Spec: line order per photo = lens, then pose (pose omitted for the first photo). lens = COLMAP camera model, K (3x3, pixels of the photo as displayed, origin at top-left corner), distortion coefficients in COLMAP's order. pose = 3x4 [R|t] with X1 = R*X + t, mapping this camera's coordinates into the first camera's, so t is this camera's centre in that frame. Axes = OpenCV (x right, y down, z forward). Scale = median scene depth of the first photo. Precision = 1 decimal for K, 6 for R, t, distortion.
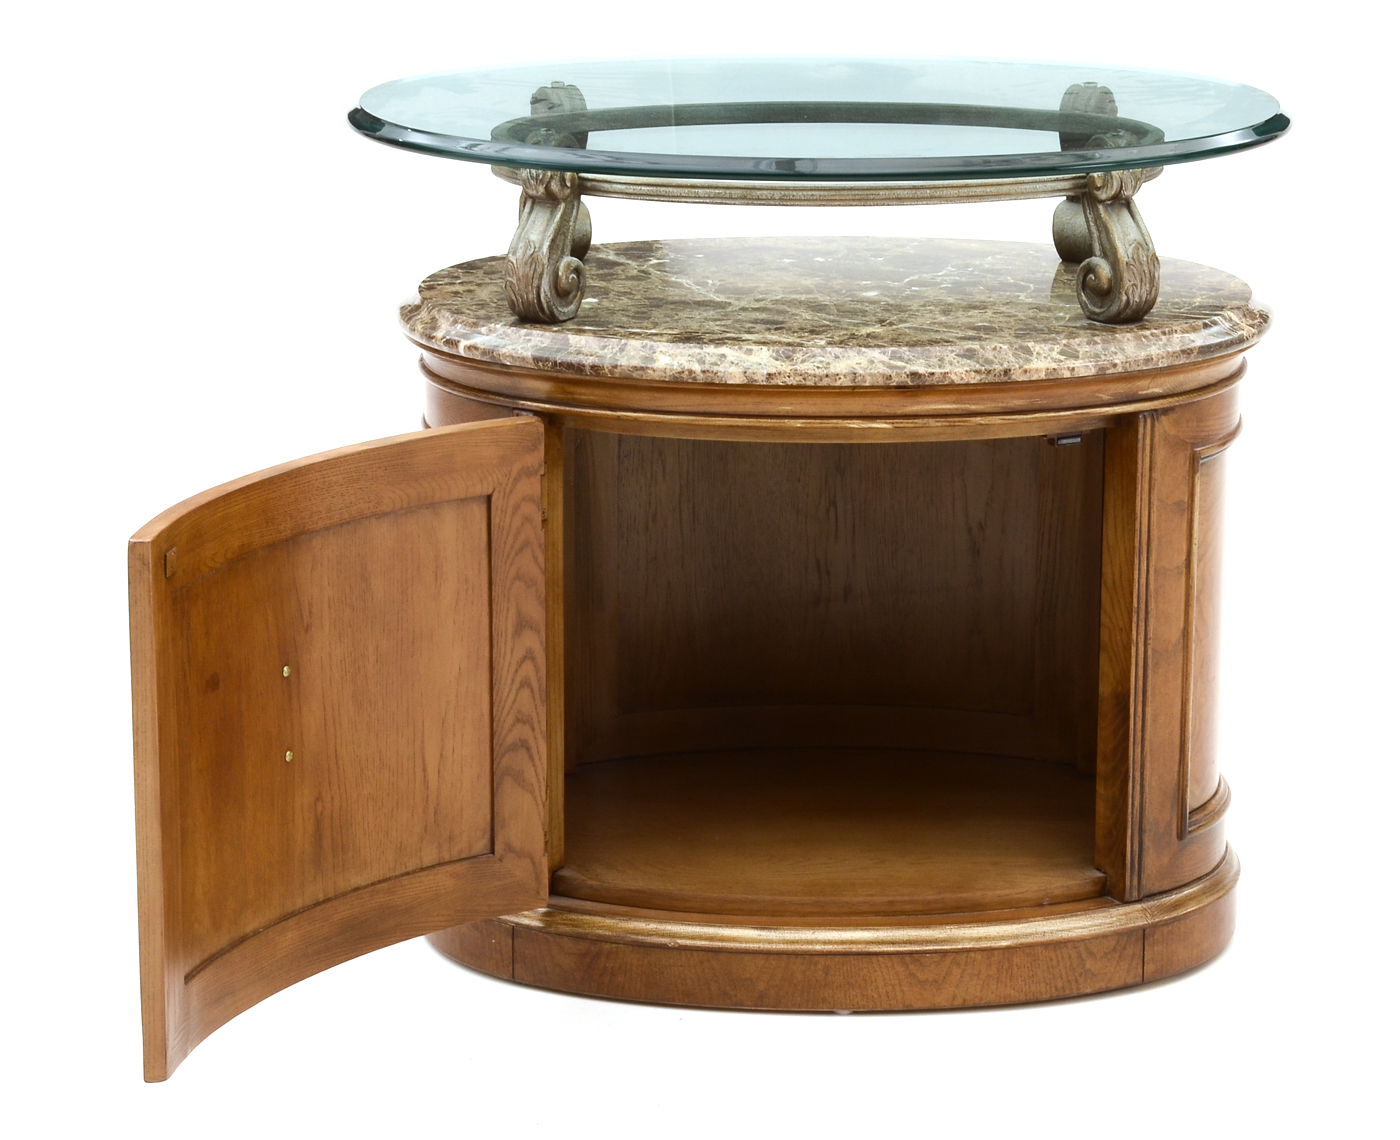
lens RADIAL K [[3939.5, 0, 771.7], [0, 3939.5, 617.4], [0, 0, 1]] dist [0.406744, 0.000000]
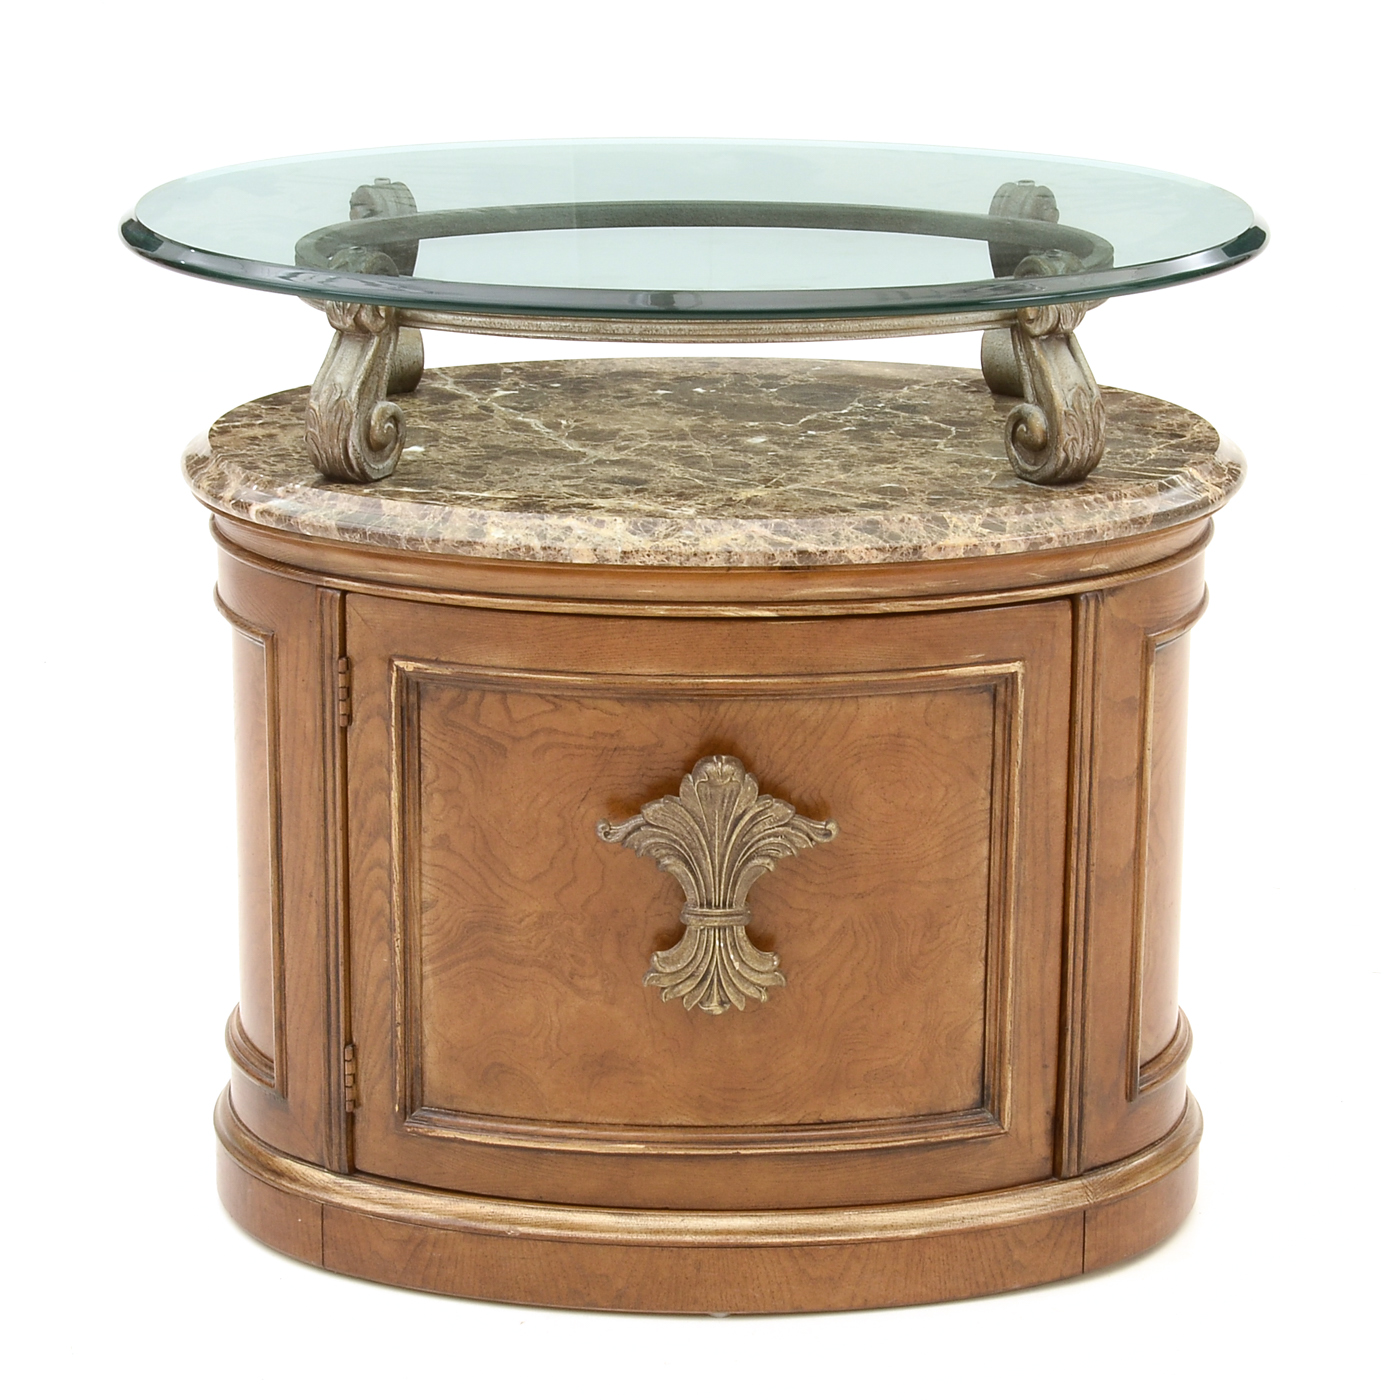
lens RADIAL K [[4113.6, 0, 677.5], [0, 4113.6, 752.0], [0, 0, 1]] dist [0.200025, 0.000000]
pose [[0.999867, 0.003555, -0.015916, 0.022913], [-0.003025, 0.999444, 0.033214, -0.046471], [0.016025, -0.033161, 0.999322, 0.143503]]
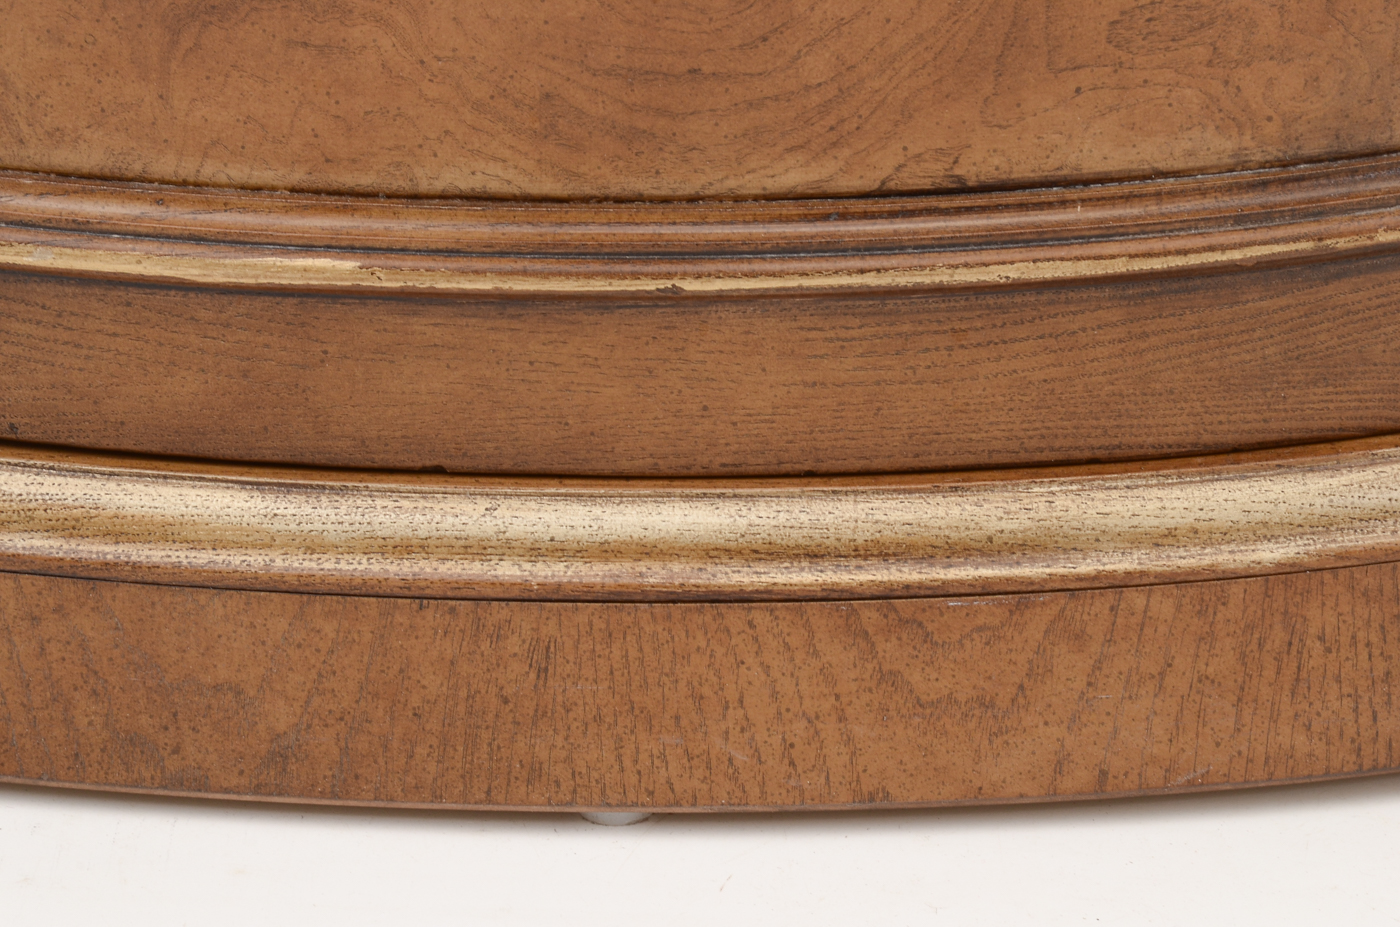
lens RADIAL K [[6793.6, 0, 684.8], [0, 6793.6, 465.2], [0, 0, 1]] dist [1.813629, 0.000000]
pose [[0.999487, 0.012509, -0.029476, 0.035264], [-0.007206, 0.984796, 0.173565, 0.003342], [0.031199, -0.173263, 0.984381, 0.584089]]
